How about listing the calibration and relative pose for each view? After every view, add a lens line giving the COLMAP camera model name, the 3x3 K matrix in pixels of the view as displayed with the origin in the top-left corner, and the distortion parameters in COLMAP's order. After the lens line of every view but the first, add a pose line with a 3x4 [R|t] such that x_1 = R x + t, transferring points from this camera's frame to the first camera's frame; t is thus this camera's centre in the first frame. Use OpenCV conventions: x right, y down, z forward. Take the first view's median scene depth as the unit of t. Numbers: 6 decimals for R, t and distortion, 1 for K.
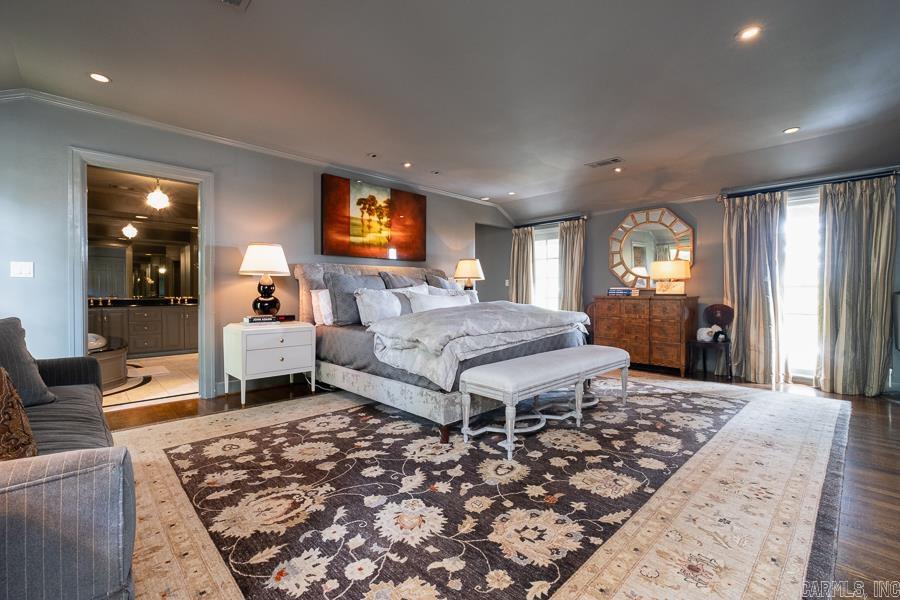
lens RADIAL K [[393.1, 0, 450.0], [0, 393.1, 298.8], [0, 0, 1]] dist [-0.001034, -0.000251]
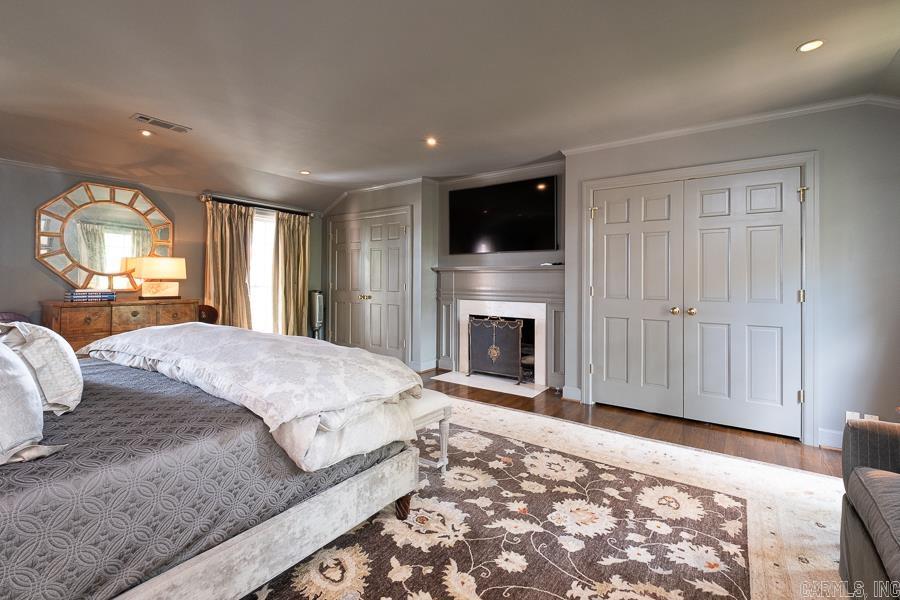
lens RADIAL K [[393.1, 0, 457.9], [0, 393.1, 280.3], [0, 0, 1]] dist [-0.001034, -0.000251]
pose [[-0.182489, 0.000397, 0.983208, -1.009112], [0.011390, 0.999934, 0.001710, -0.106897], [-0.983142, 0.011511, -0.182481, 1.363218]]
